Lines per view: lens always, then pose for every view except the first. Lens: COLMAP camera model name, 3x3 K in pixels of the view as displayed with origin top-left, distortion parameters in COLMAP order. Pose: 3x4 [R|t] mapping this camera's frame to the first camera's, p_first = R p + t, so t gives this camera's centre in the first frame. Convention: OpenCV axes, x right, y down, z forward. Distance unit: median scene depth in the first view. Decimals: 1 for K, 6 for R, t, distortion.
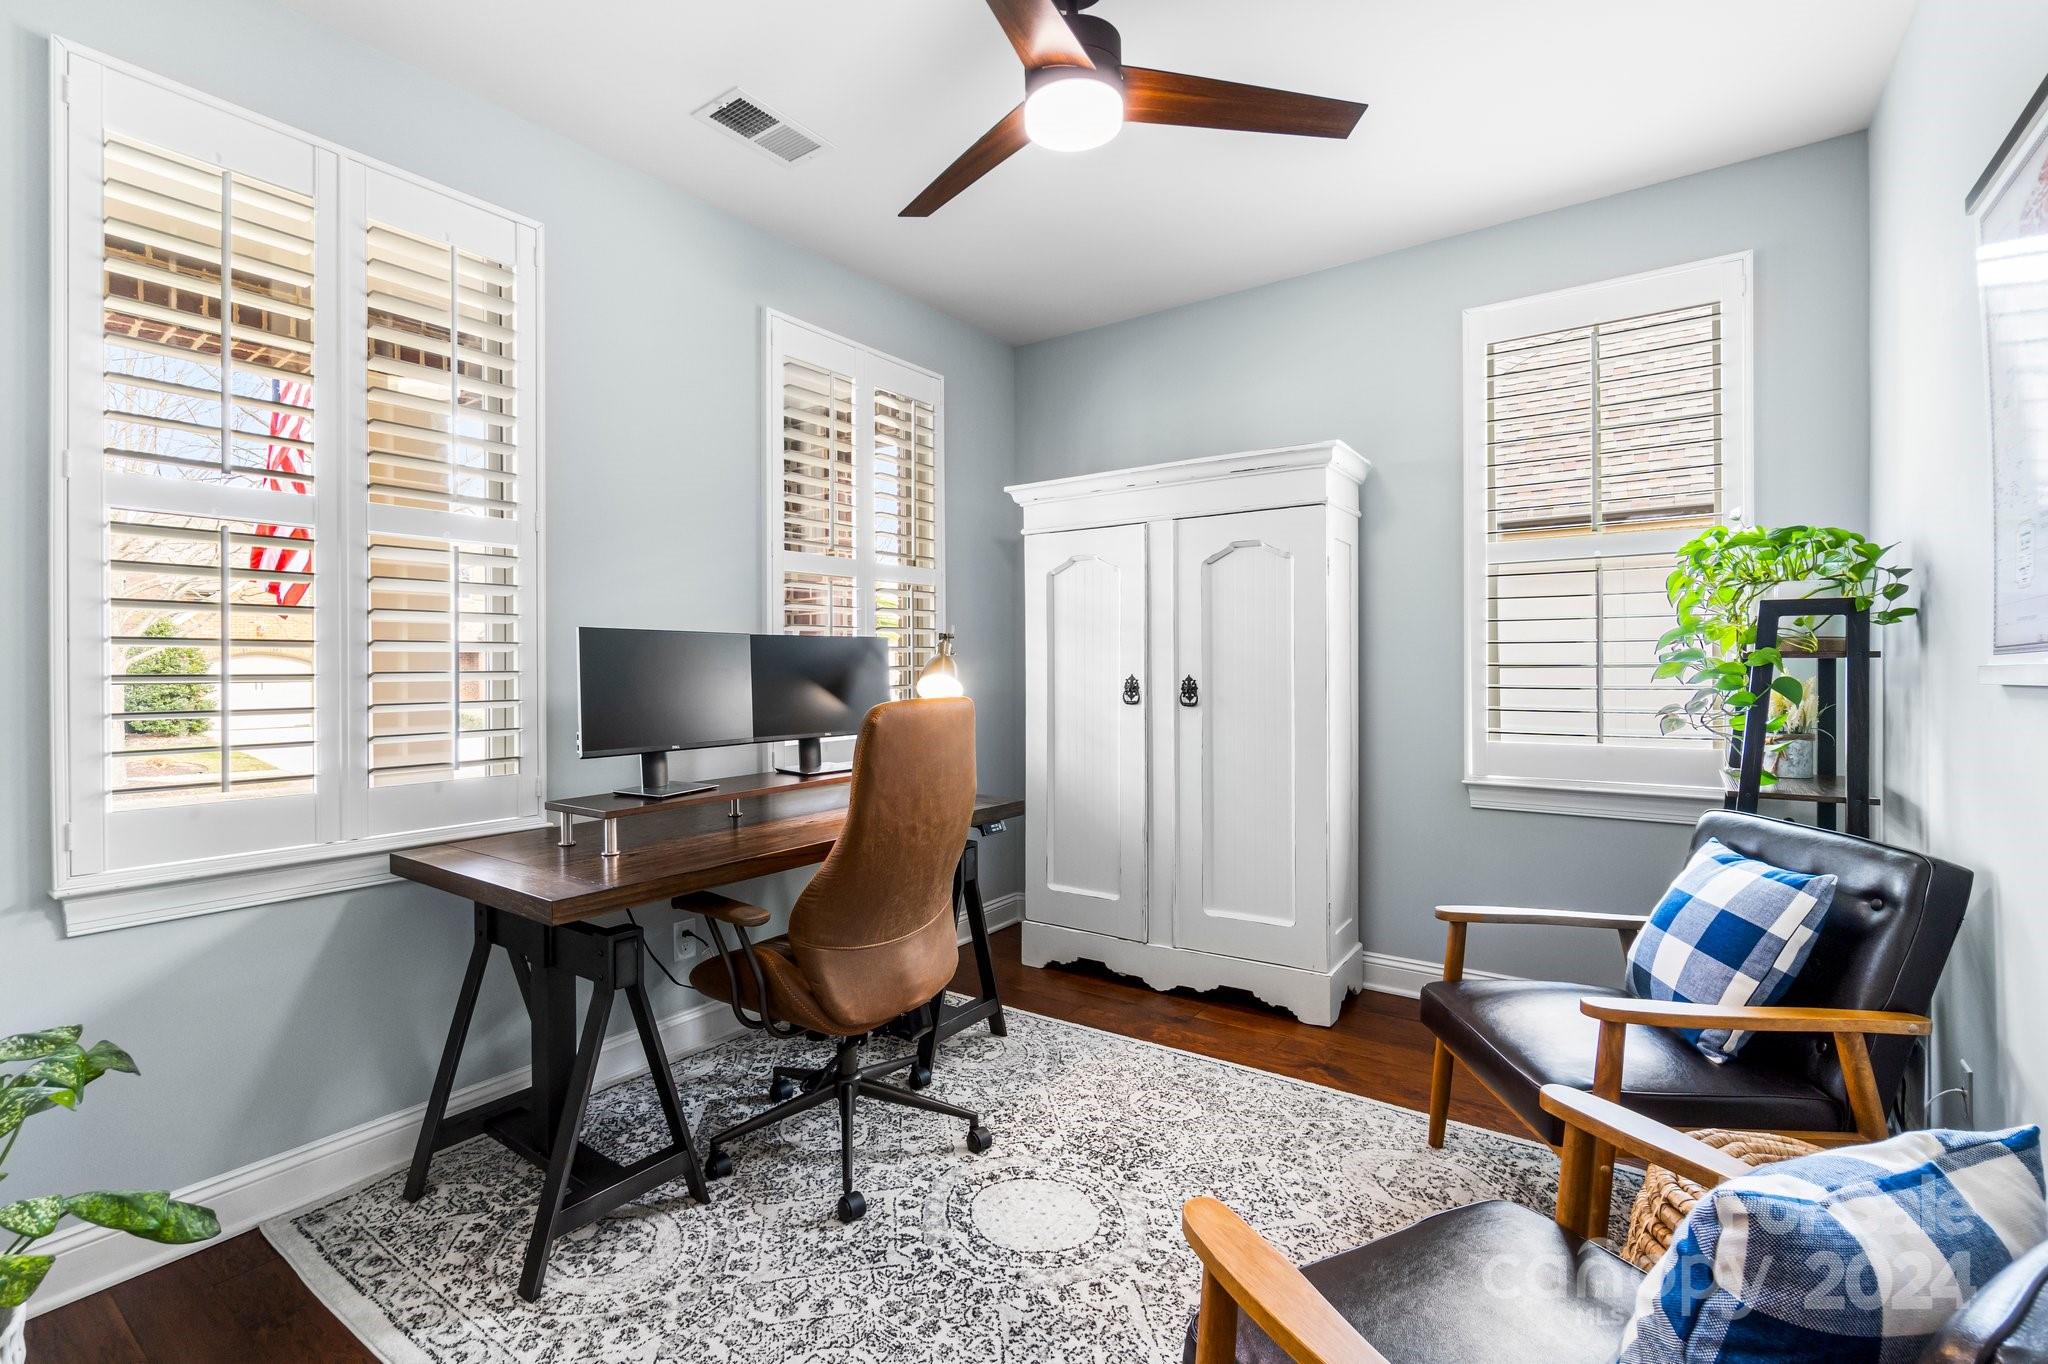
lens RADIAL K [[901.9, 0, 1027.1], [0, 901.9, 669.8], [0, 0, 1]] dist [-0.003316, -0.000016]
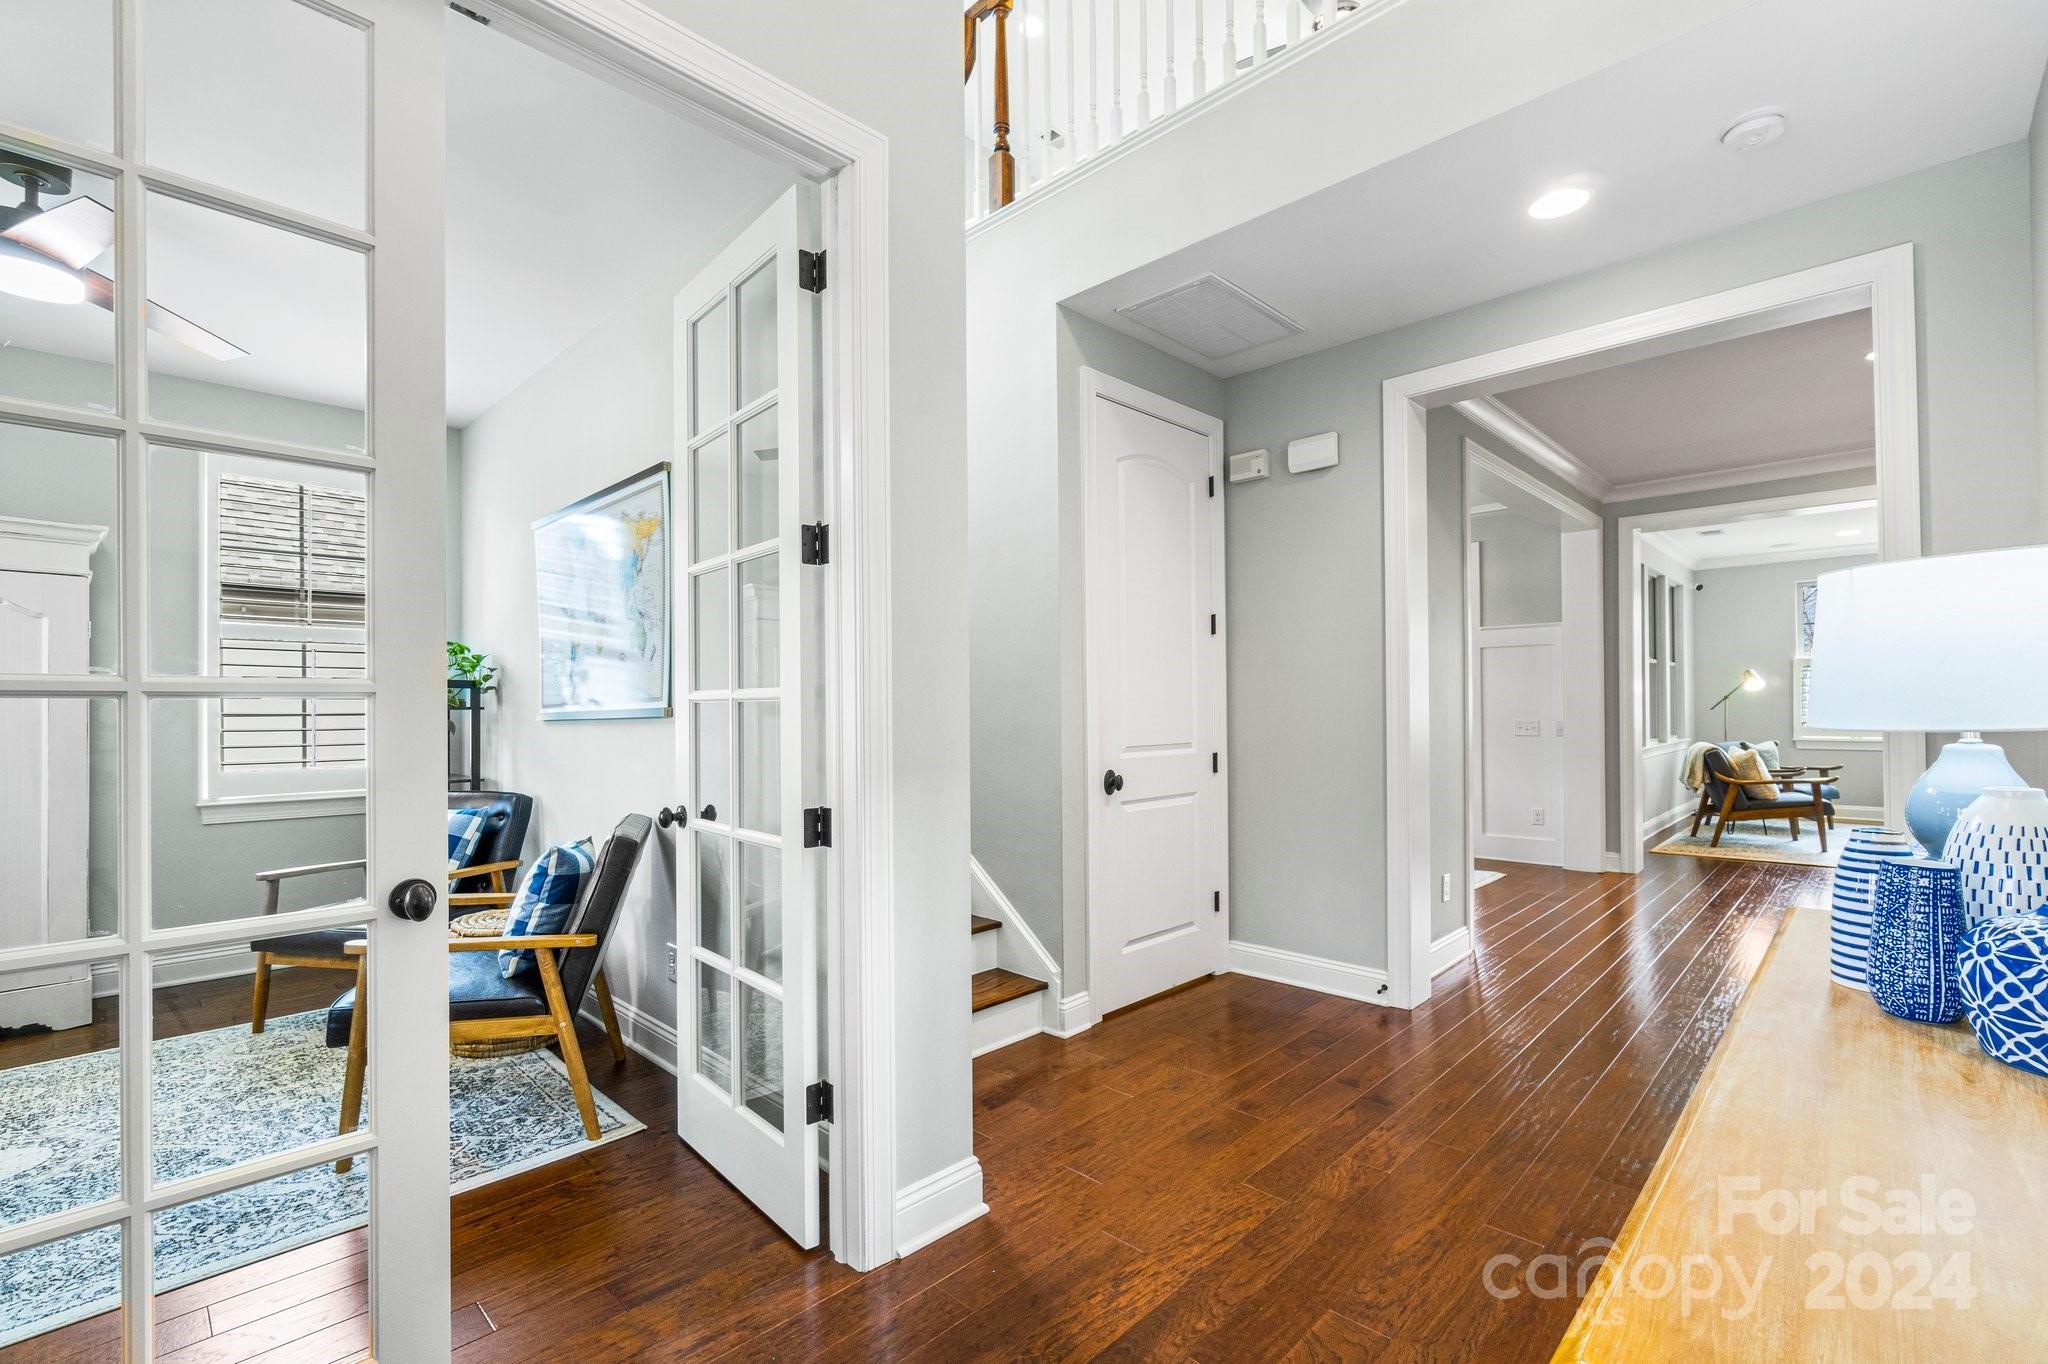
lens RADIAL K [[901.9, 0, 1024.3], [0, 901.9, 699.0], [0, 0, 1]] dist [-0.003316, -0.000016]
pose [[0.140110, 0.016956, 0.989991, -0.977769], [0.008879, 0.999792, -0.018380, 0.011257], [-0.990096, 0.011366, 0.139930, -0.549043]]
